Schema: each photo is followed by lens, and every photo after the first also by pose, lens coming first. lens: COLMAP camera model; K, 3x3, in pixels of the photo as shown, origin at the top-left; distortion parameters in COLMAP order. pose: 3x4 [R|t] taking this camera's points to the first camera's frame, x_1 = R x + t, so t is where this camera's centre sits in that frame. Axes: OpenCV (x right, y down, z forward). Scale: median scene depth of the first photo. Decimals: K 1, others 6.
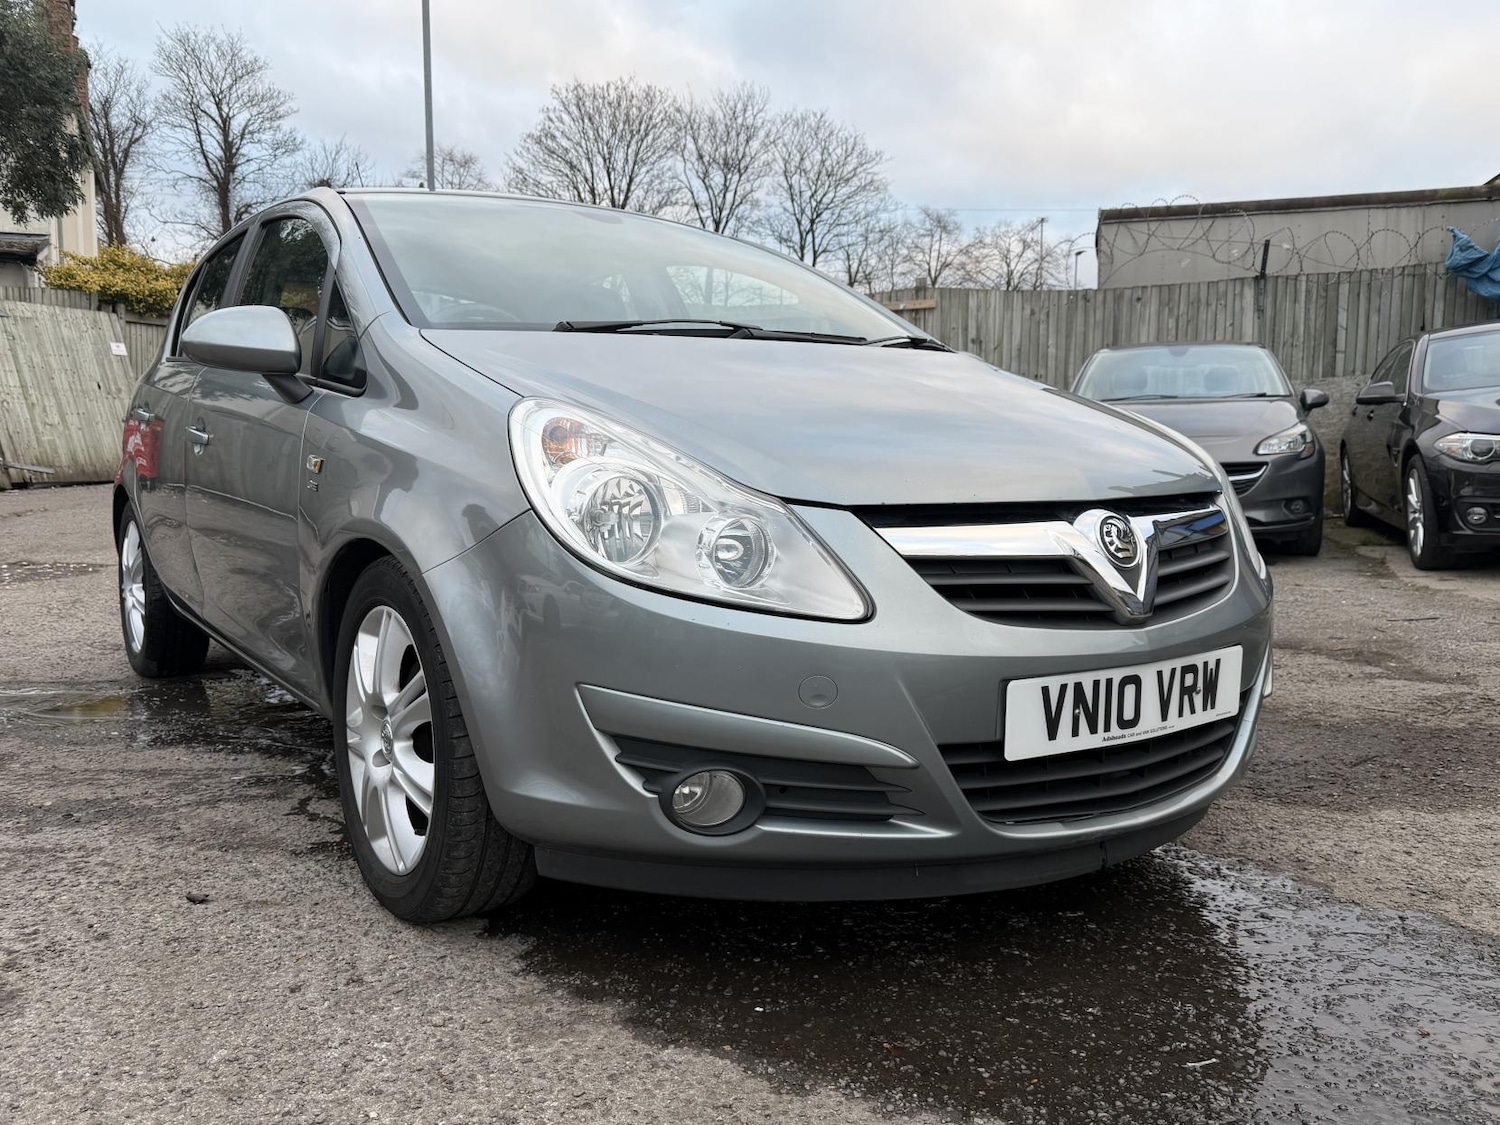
lens RADIAL K [[1230.8, 0, 762.5], [0, 1230.8, 560.2], [0, 0, 1]] dist [0.048376, -0.064935]
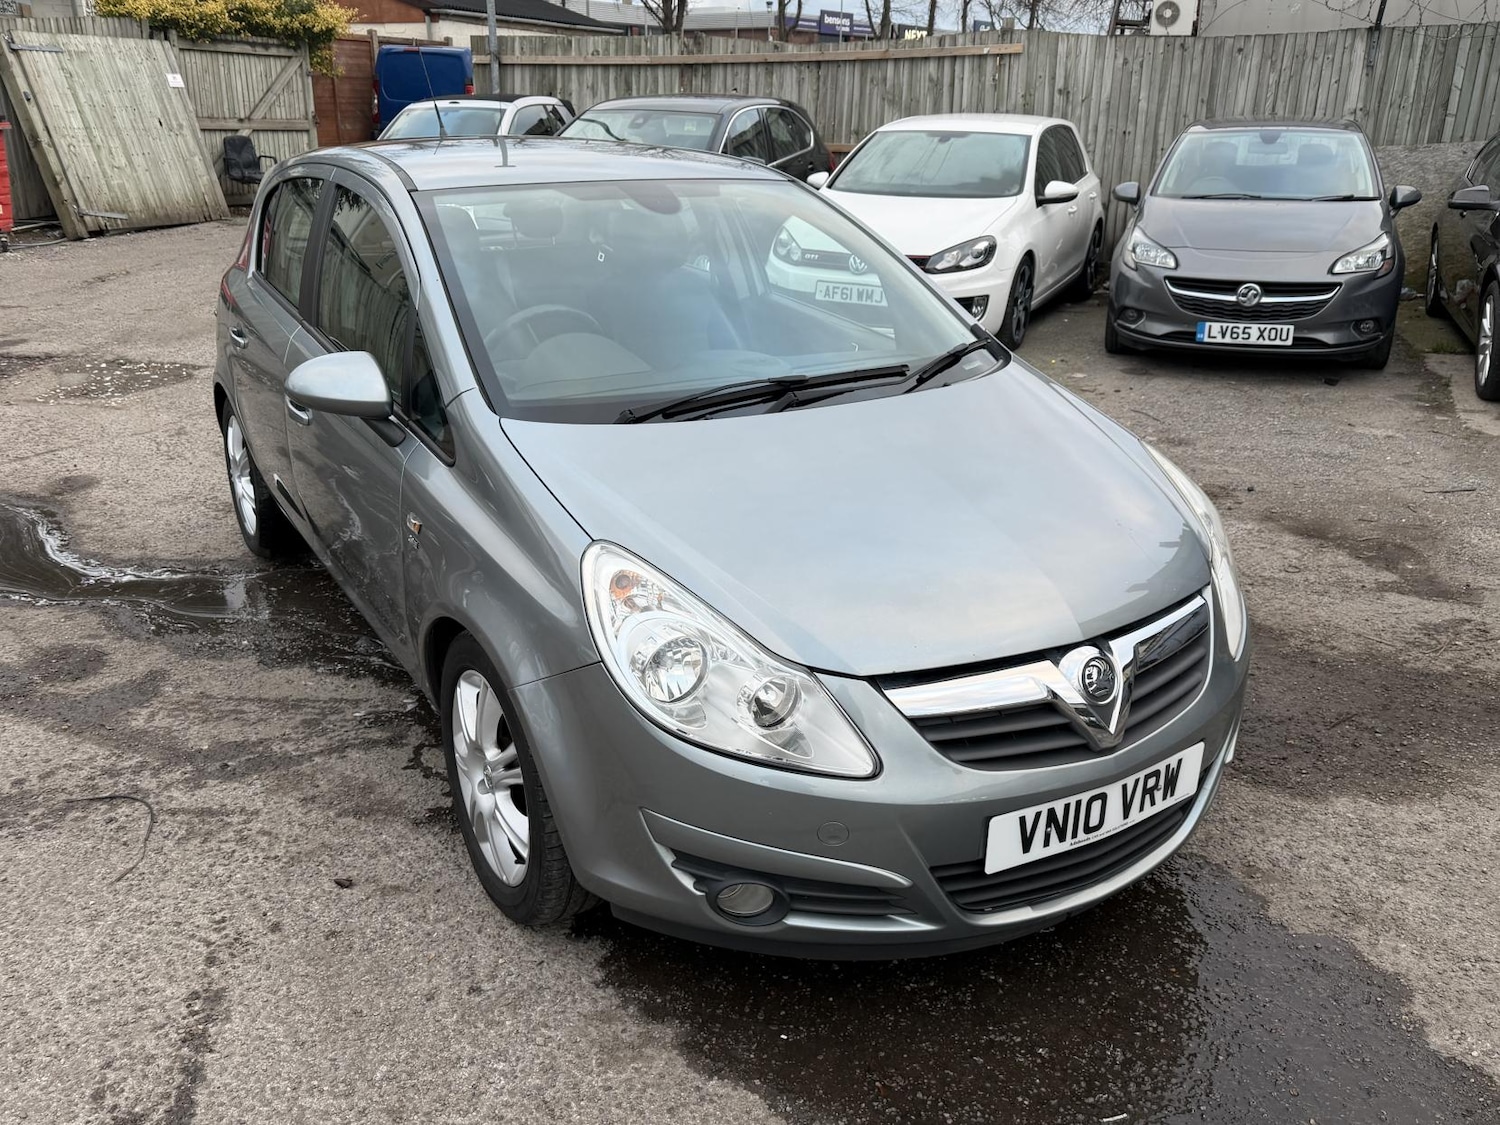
lens RADIAL K [[1230.8, 0, 772.6], [0, 1230.8, 571.6], [0, 0, 1]] dist [0.048376, -0.064935]
pose [[0.998637, 0.024976, -0.045833, 0.022073], [-0.012429, 0.966614, 0.255937, -0.299552], [0.050695, -0.255018, 0.965606, -0.088852]]
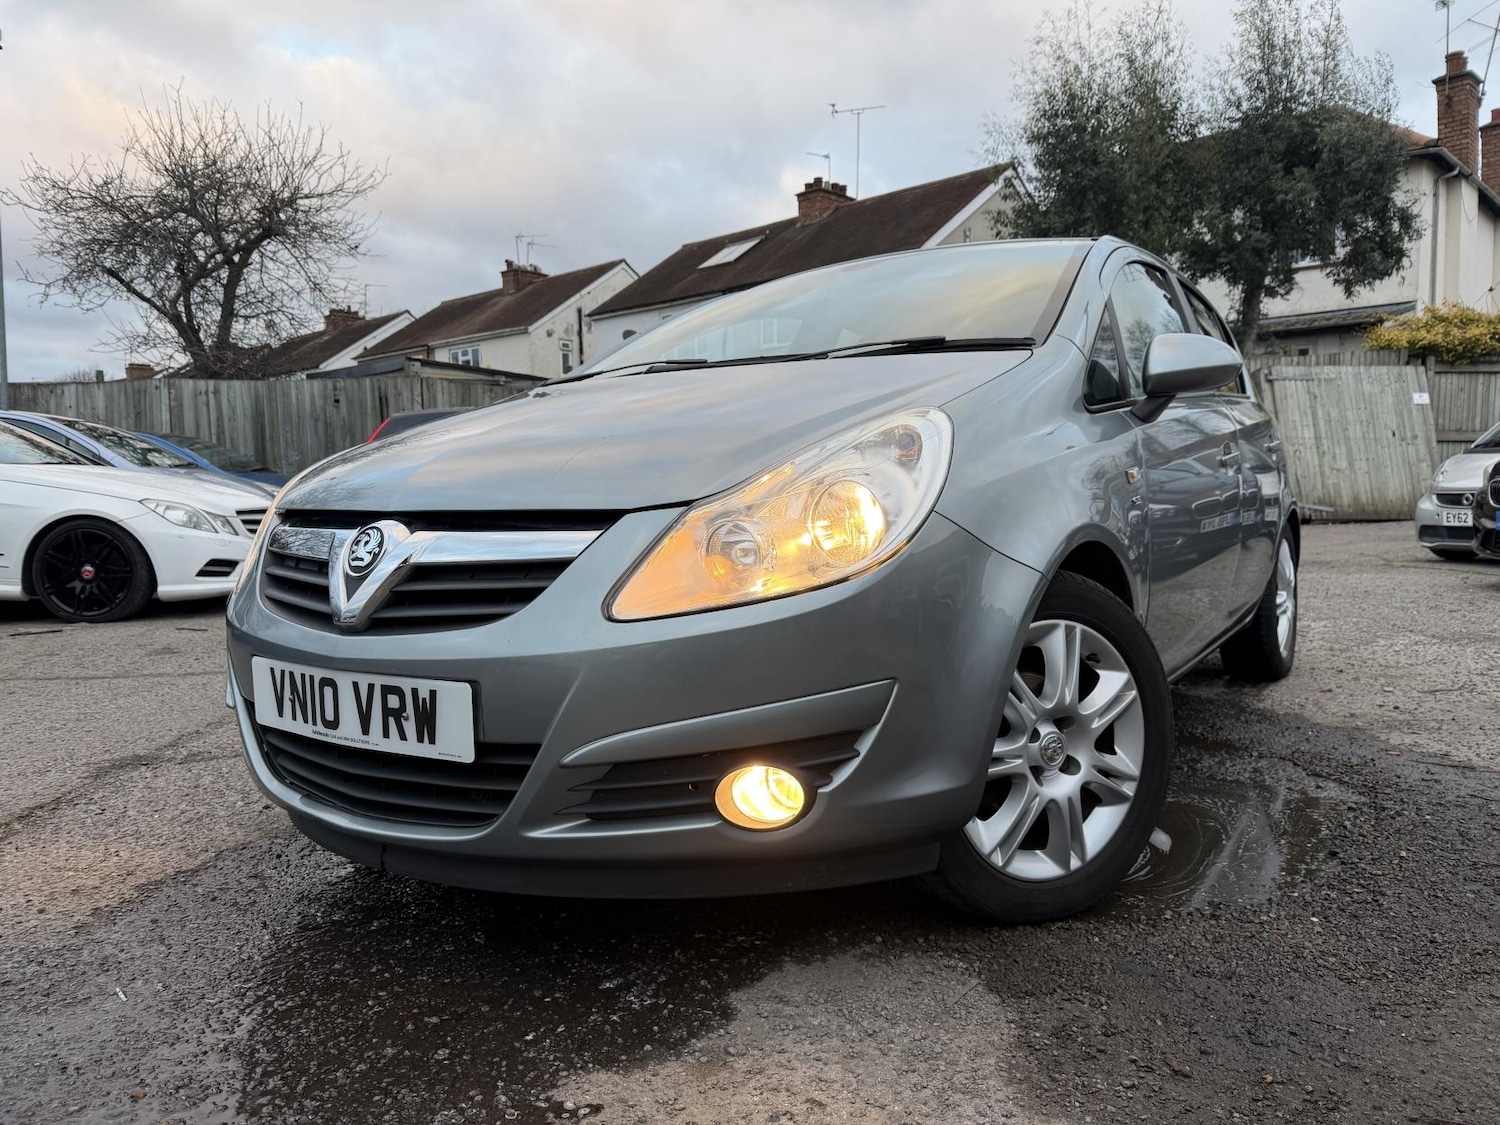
lens RADIAL K [[1068.3, 0, 746.5], [0, 1068.3, 576.7], [0, 0, 1]] dist [0.016318, -0.022820]
pose [[0.352995, 0.066990, -0.933224, 0.889369], [-0.079225, 0.995991, 0.041528, -0.039965], [0.932265, 0.059276, 0.356888, 0.712511]]
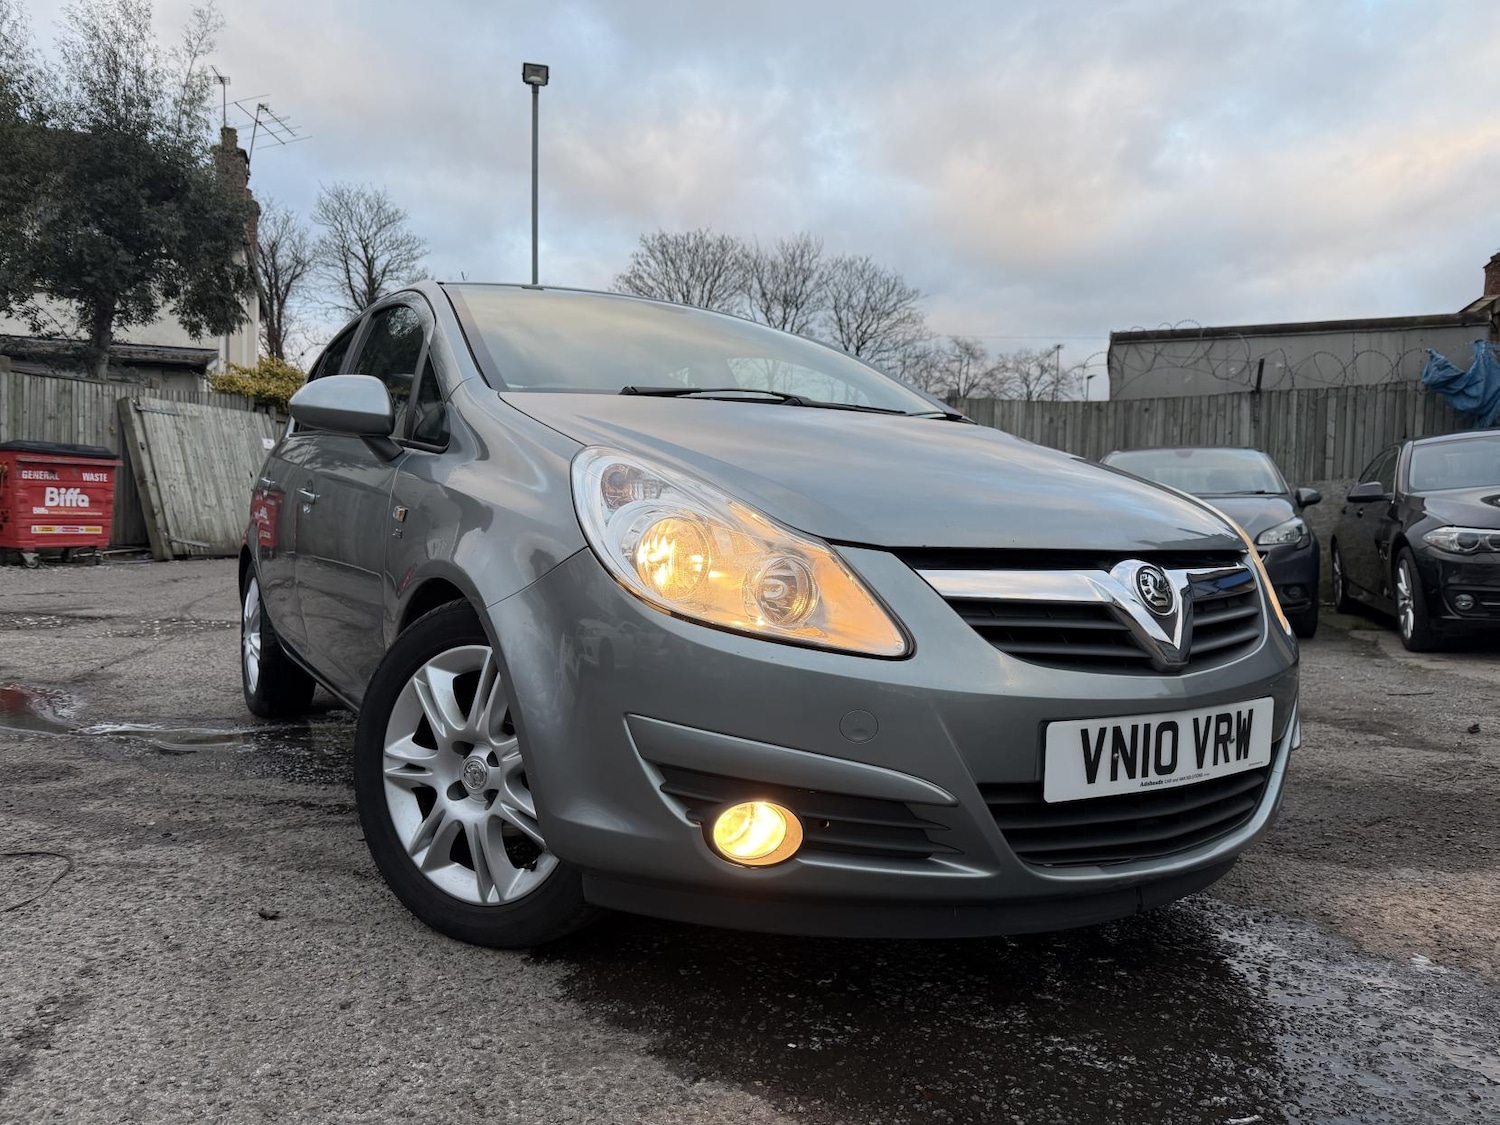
lens RADIAL K [[1068.3, 0, 758.4], [0, 1068.3, 569.4], [0, 0, 1]] dist [0.016318, -0.022820]
pose [[0.998575, 0.018590, -0.050019, 0.003987], [-0.021762, 0.997735, -0.063650, 0.022333], [0.048723, 0.064648, 0.996718, 0.071738]]
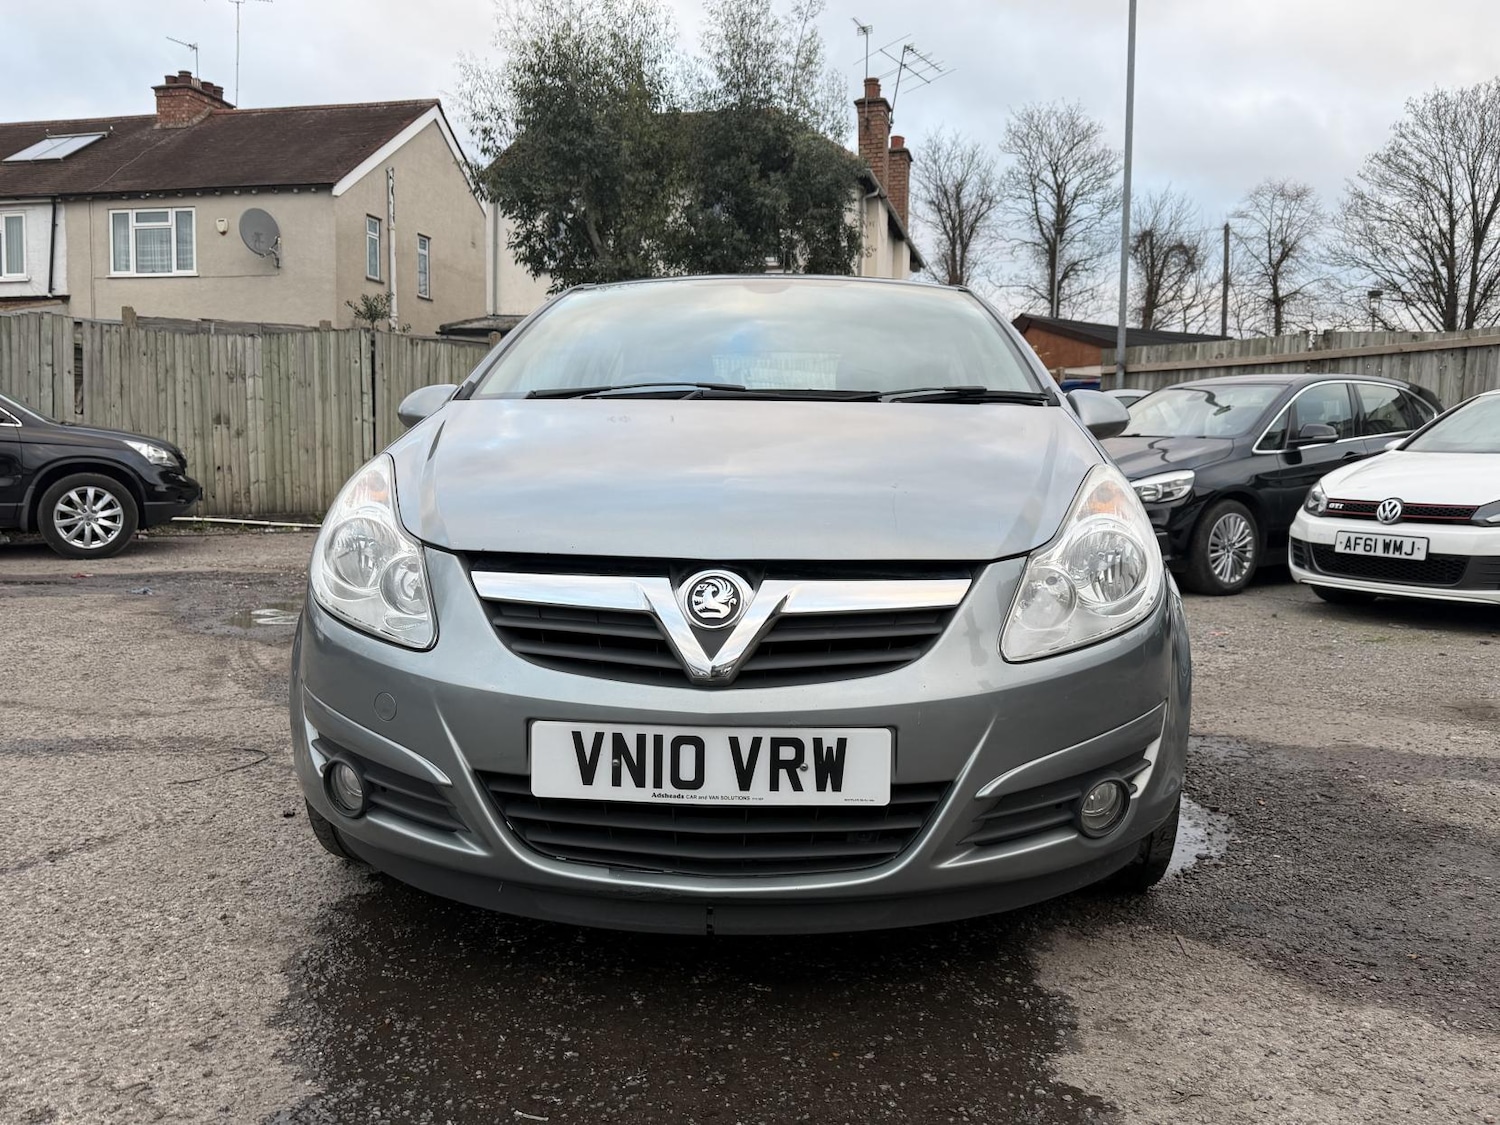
lens RADIAL K [[1230.8, 0, 763.3], [0, 1230.8, 560.1], [0, 0, 1]] dist [0.048376, -0.064935]
pose [[0.789148, 0.053224, -0.611892, 0.669891], [-0.074528, 0.997175, -0.009381, -0.030585], [0.609664, 0.053006, 0.790885, 0.178035]]
